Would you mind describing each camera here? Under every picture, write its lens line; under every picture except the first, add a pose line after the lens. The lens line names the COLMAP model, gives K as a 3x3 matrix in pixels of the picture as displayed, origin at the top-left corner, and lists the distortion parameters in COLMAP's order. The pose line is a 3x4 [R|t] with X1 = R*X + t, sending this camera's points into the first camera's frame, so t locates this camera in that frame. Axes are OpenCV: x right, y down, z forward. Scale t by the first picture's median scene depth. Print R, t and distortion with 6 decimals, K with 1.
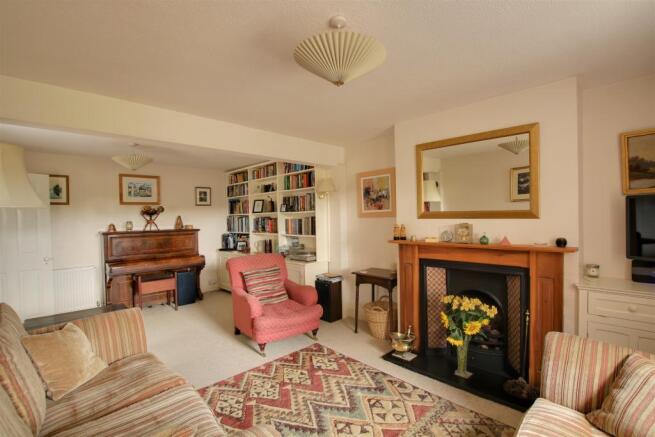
lens RADIAL K [[316.8, 0, 327.5], [0, 316.8, 218.5], [0, 0, 1]] dist [-0.001242, -0.000080]
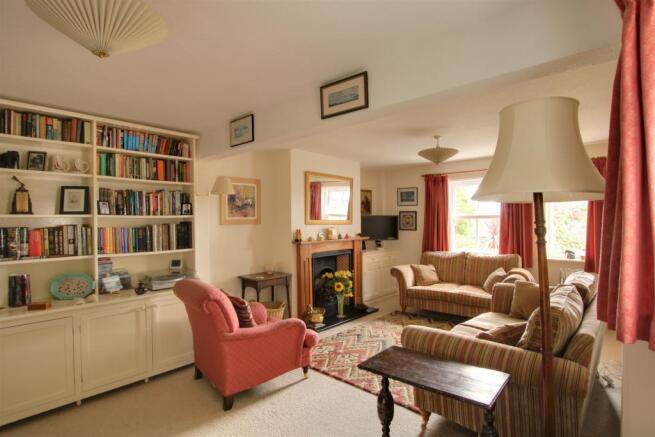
lens RADIAL K [[349.4, 0, 327.5], [0, 349.4, 218.5], [0, 0, 1]] dist [-0.001563, -0.000351]
pose [[-0.089261, 0.025062, 0.995693, -0.994403], [0.016092, 0.999589, -0.023718, 0.007885], [-0.995878, 0.013906, -0.089628, 0.846587]]
